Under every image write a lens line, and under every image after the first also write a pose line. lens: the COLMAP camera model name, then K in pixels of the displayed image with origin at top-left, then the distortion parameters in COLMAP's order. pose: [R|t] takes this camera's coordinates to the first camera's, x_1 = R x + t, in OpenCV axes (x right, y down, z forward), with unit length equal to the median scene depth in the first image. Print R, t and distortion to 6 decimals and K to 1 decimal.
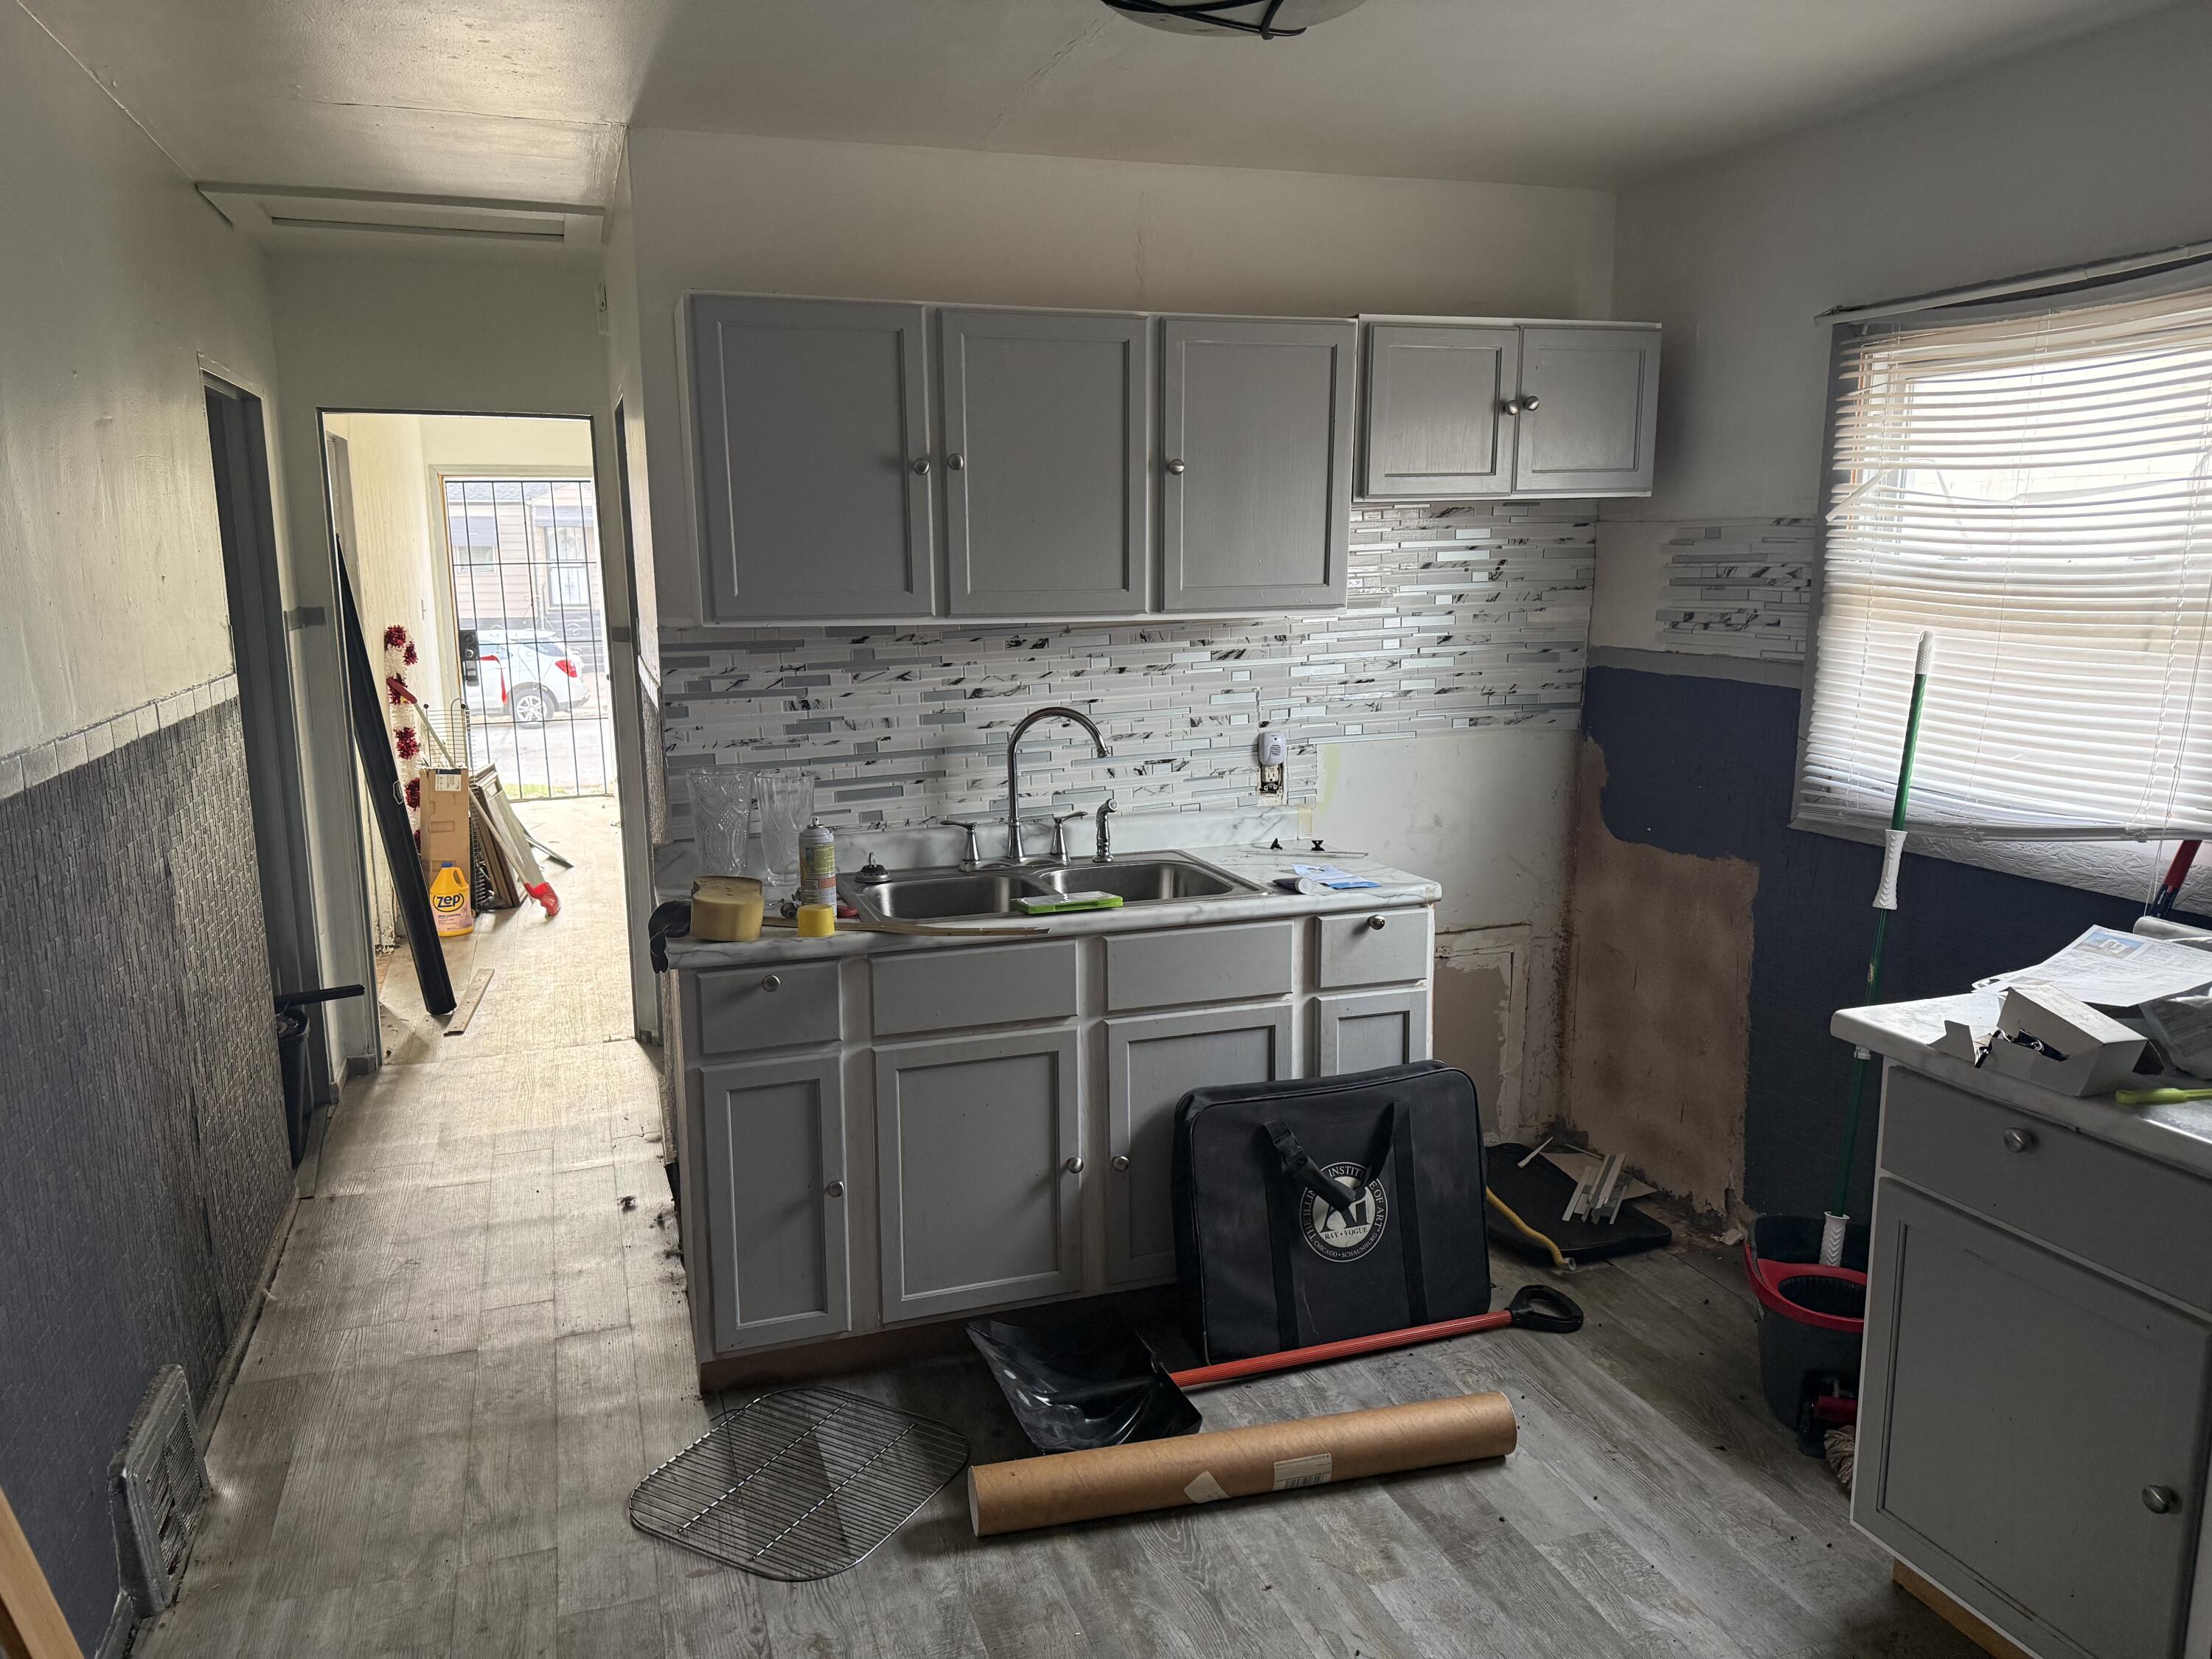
lens RADIAL K [[1570.3, 0, 1104.0], [0, 1570.3, 830.0], [0, 0, 1]] dist [0.005177, 0.001685]
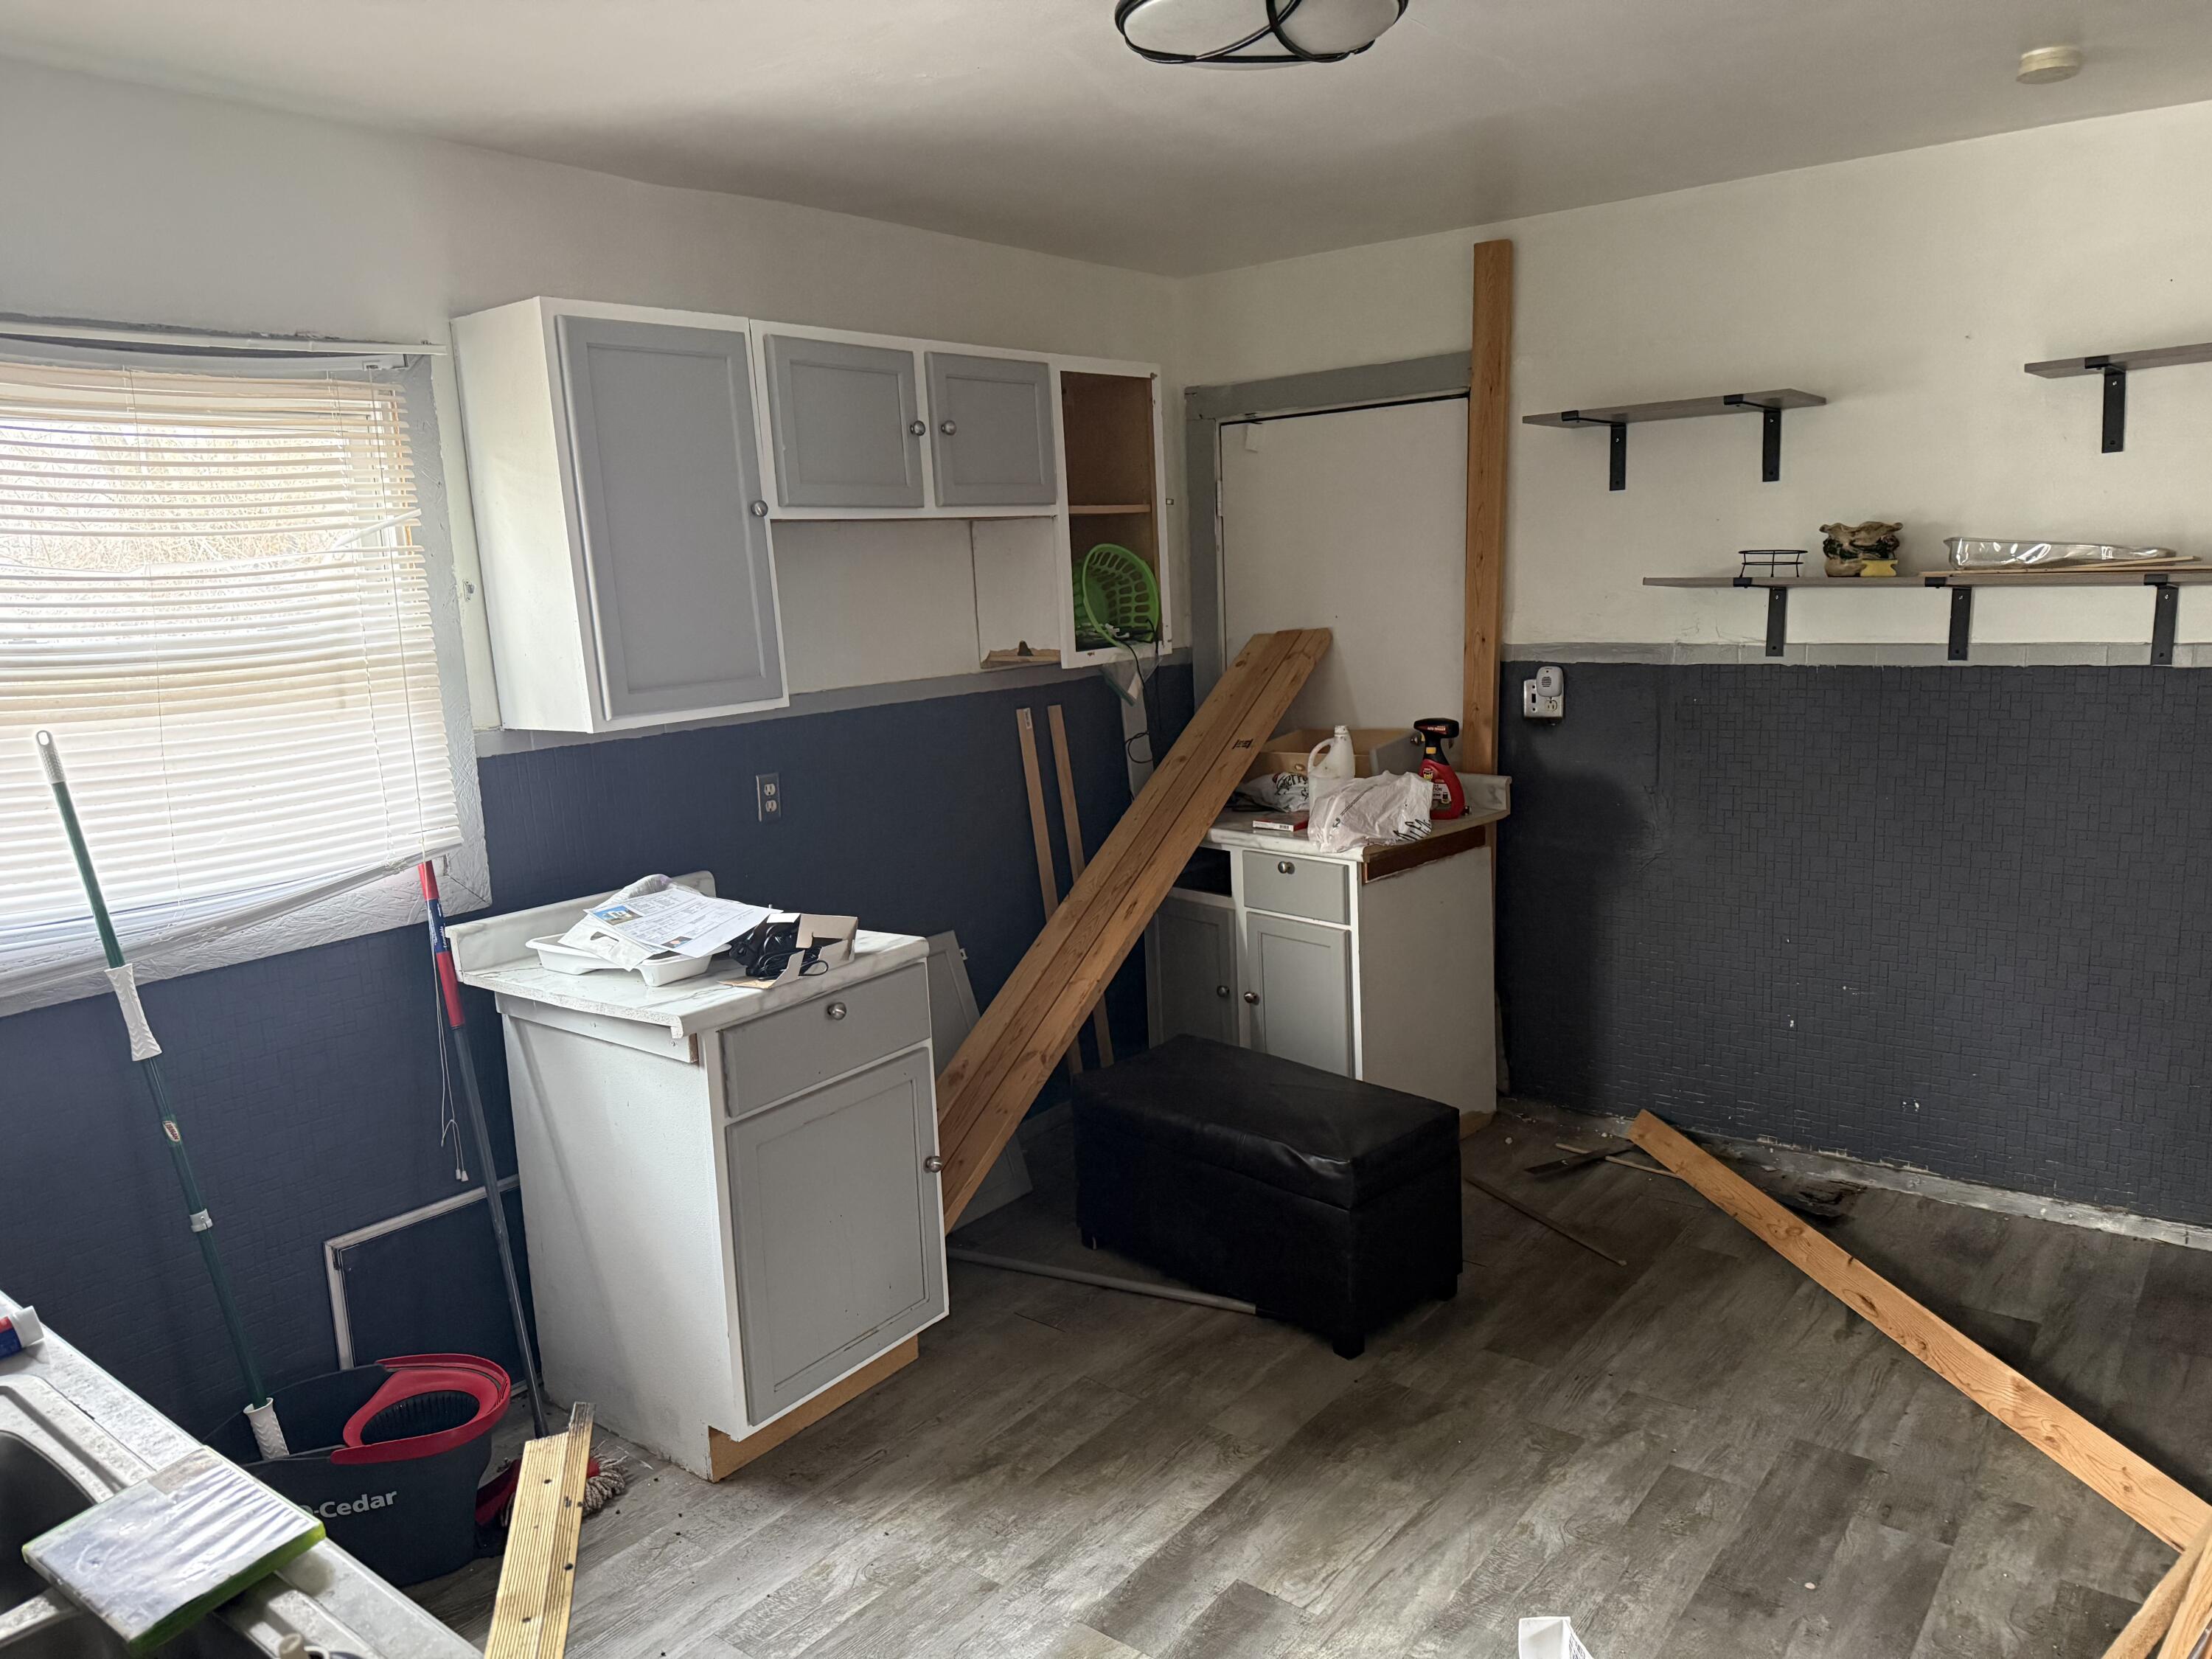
lens RADIAL K [[1570.3, 0, 1106.6], [0, 1570.3, 839.4], [0, 0, 1]] dist [0.005177, 0.001685]
pose [[-0.533834, -0.111794, 0.838166, -0.506833], [0.202008, 0.945660, 0.254792, -0.185672], [-0.821105, 0.305333, -0.482243, 1.048169]]
